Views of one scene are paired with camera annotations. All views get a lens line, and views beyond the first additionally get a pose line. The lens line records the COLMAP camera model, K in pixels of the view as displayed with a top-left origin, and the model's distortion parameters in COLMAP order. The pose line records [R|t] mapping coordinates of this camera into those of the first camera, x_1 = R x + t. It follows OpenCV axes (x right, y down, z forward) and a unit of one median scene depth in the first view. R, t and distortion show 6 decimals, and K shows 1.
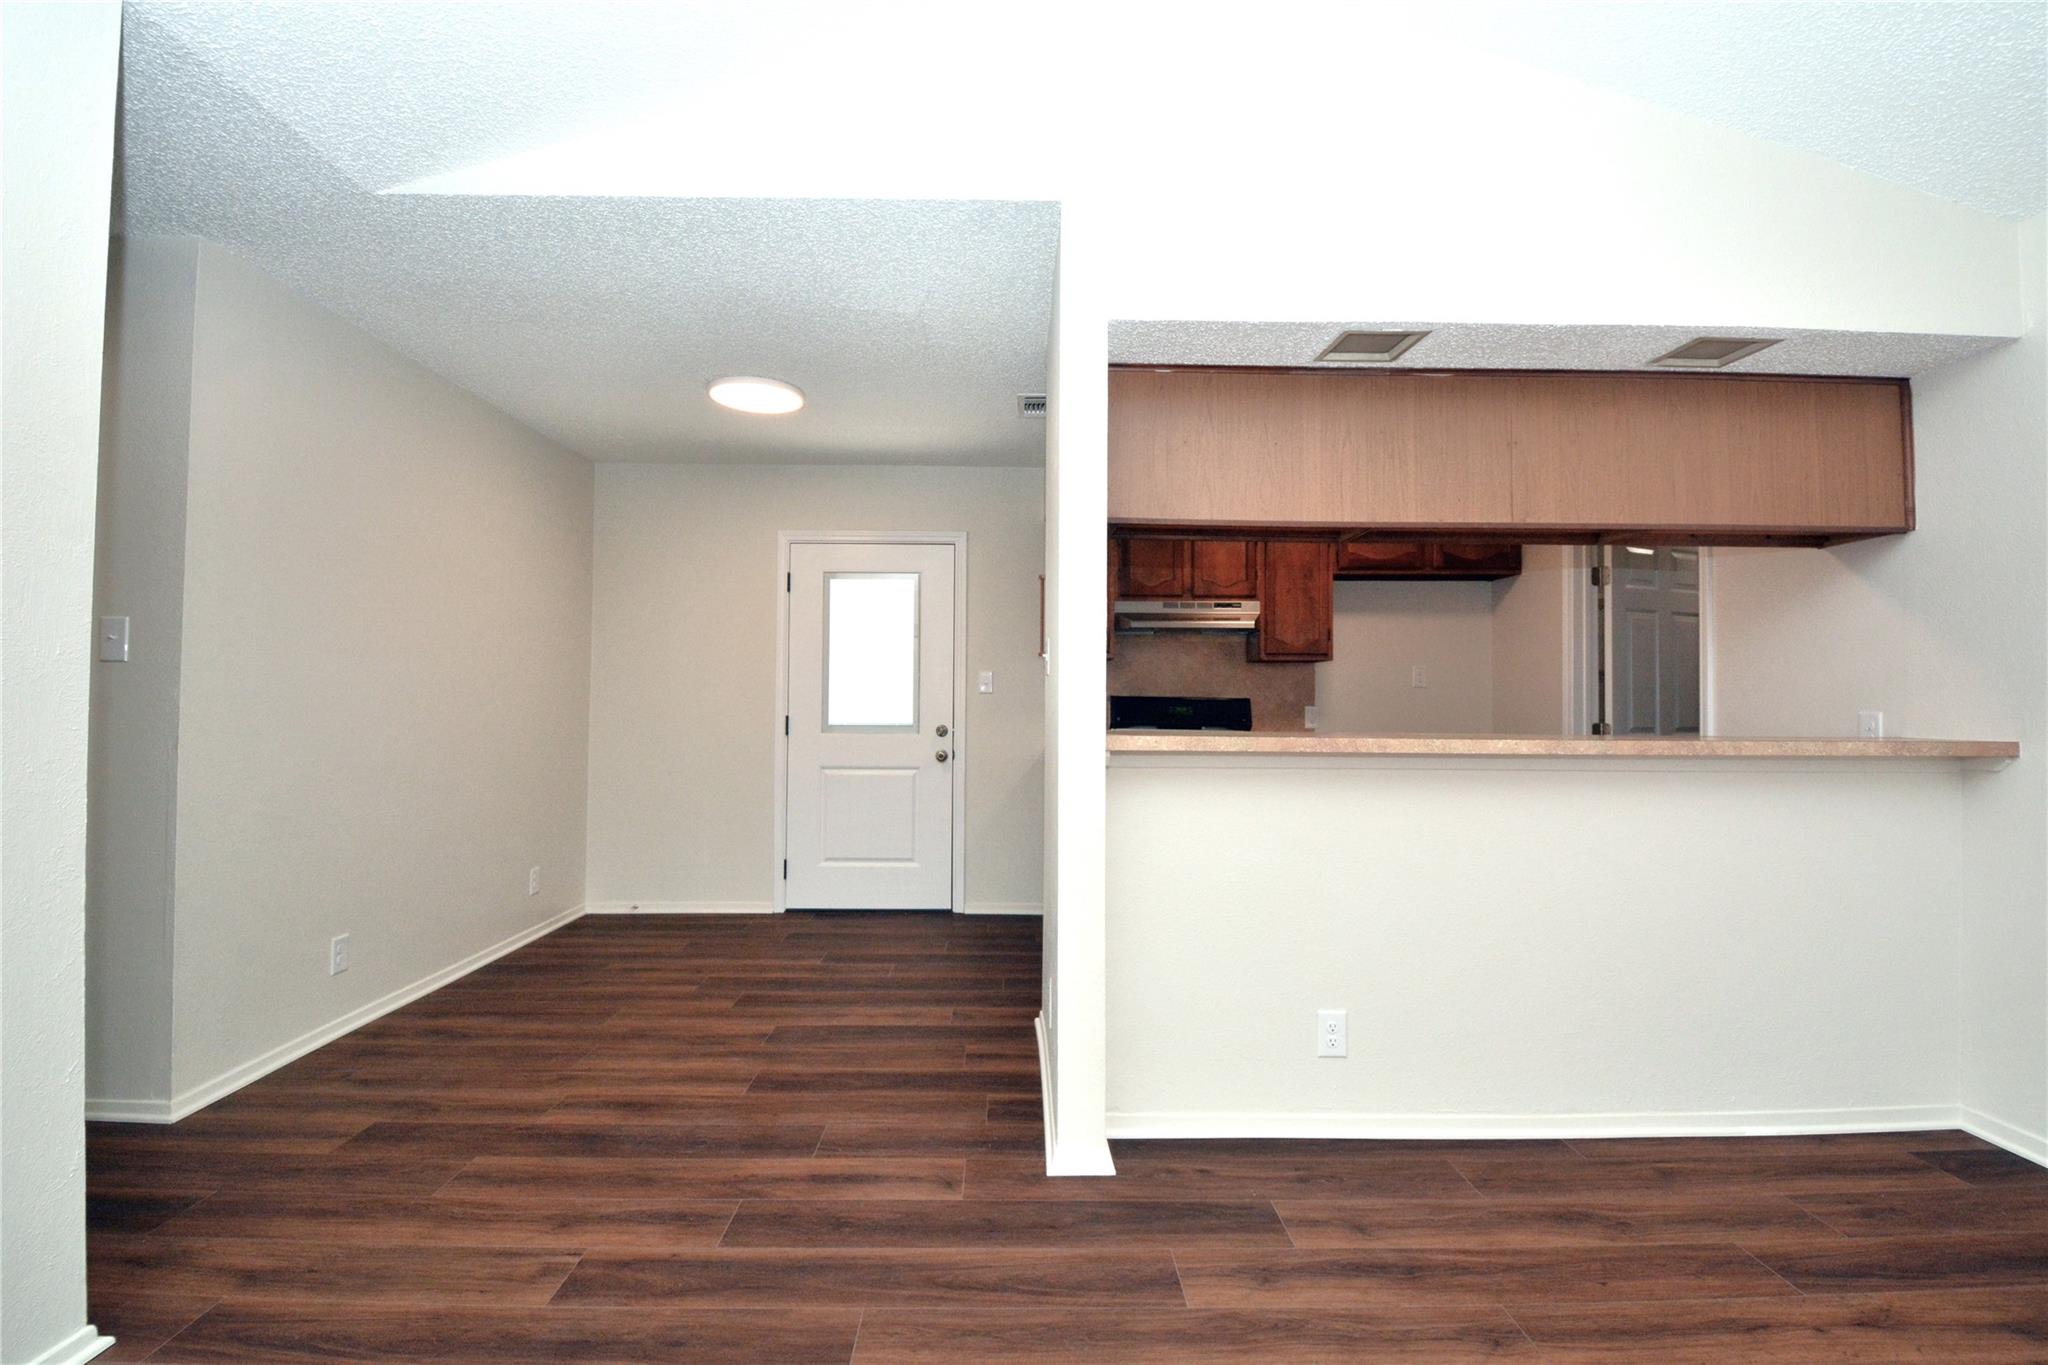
lens RADIAL K [[916.7, 0, 1023.6], [0, 916.7, 676.5], [0, 0, 1]] dist [0.010491, -0.019296]
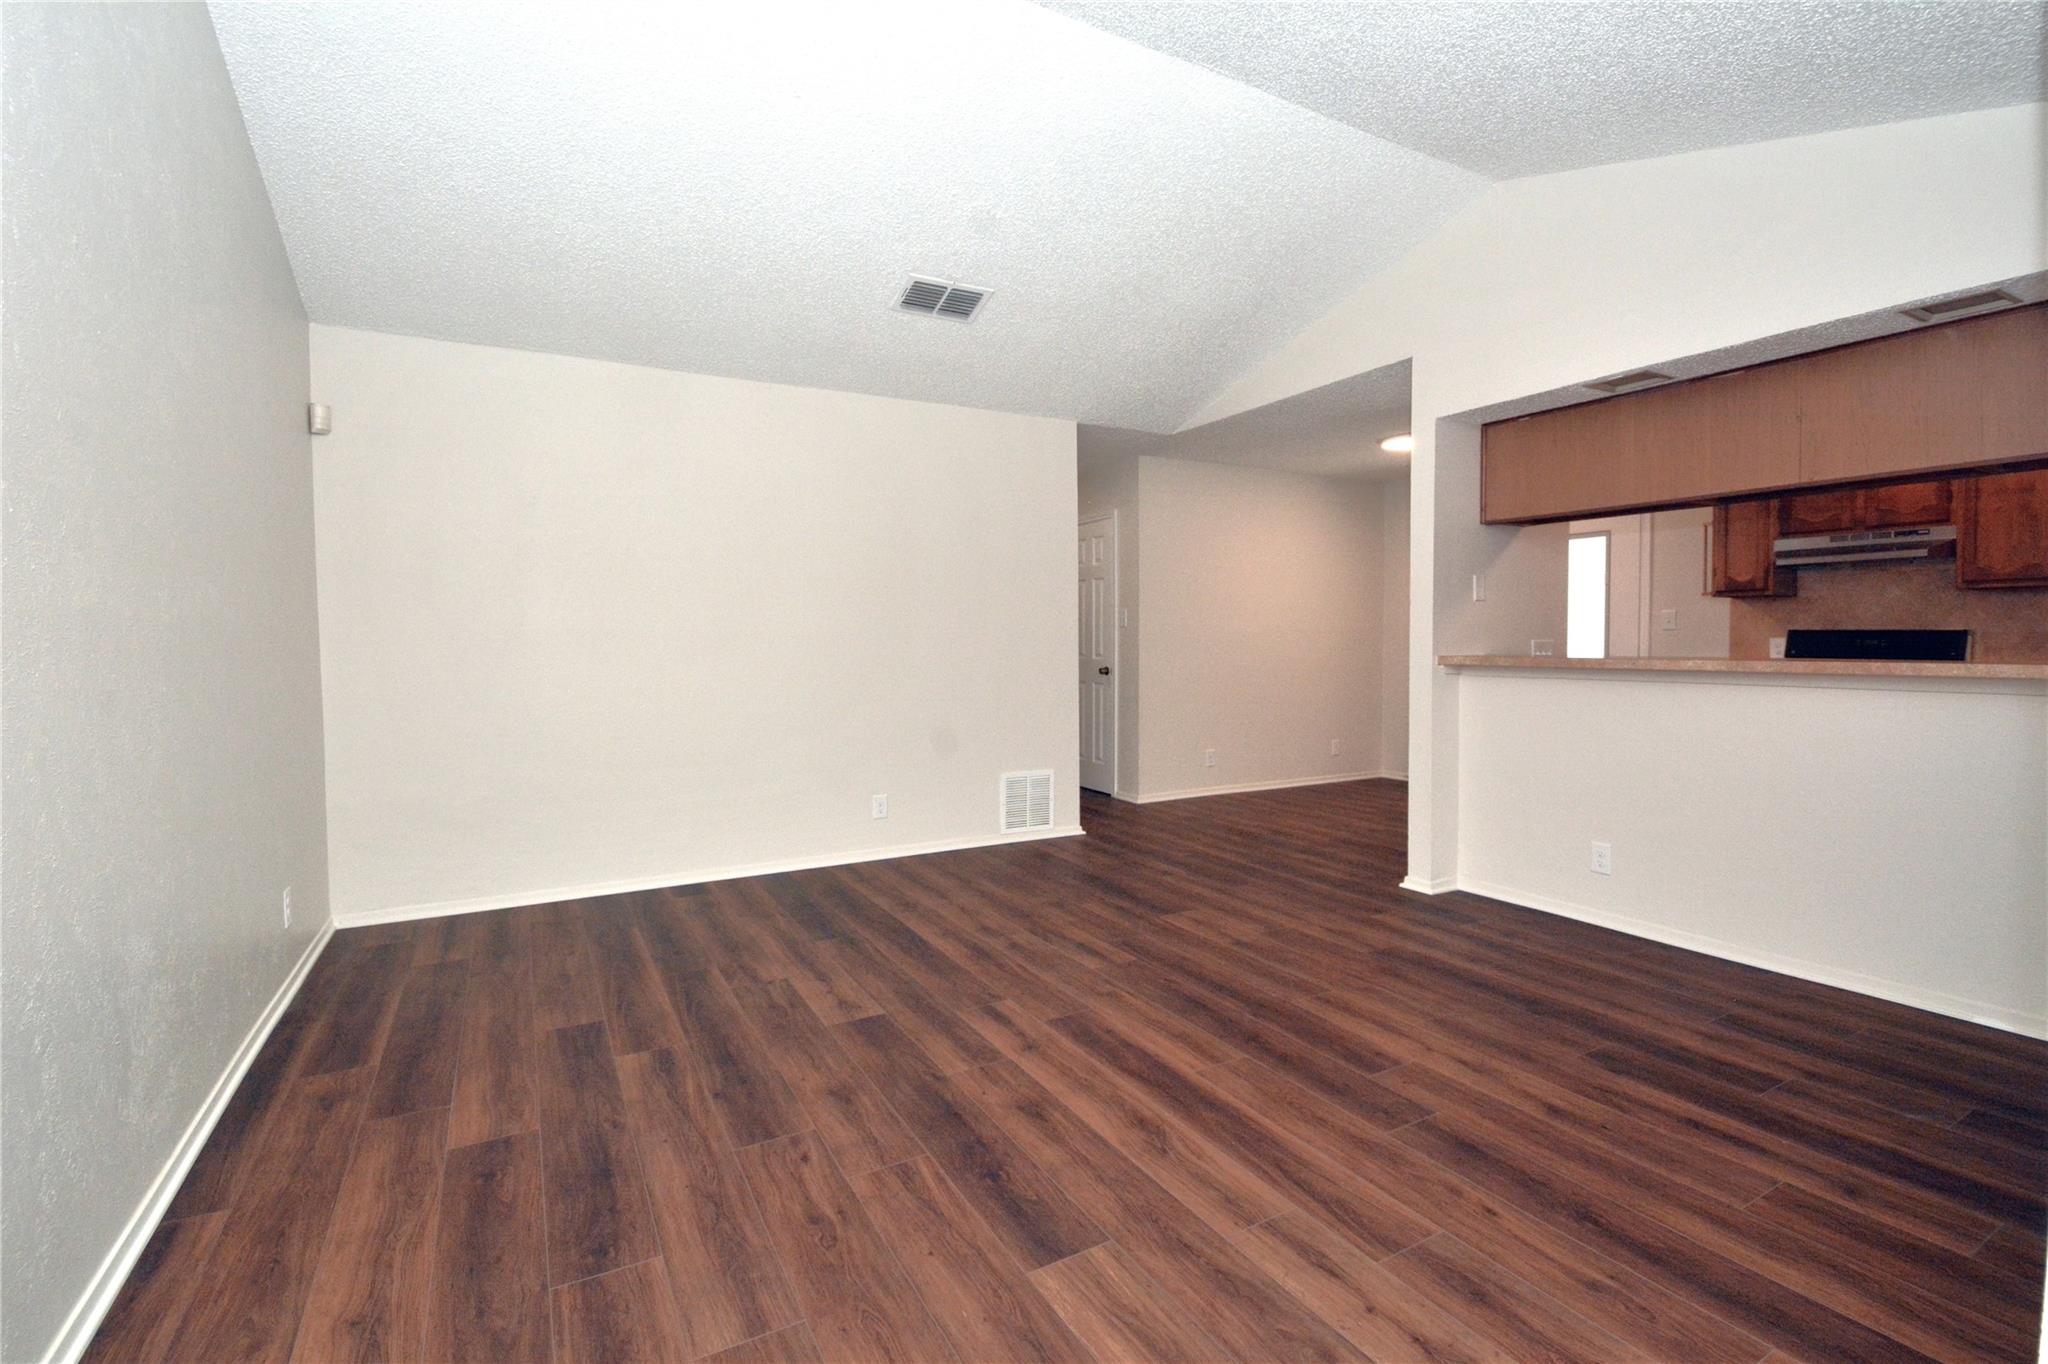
lens RADIAL K [[916.7, 0, 1023.6], [0, 916.7, 676.0], [0, 0, 1]] dist [0.010491, -0.019296]
pose [[0.469973, 0.023054, -0.882379, 0.758901], [0.032715, 0.998517, 0.043513, -0.000515], [0.882074, -0.049317, 0.468522, -0.319892]]
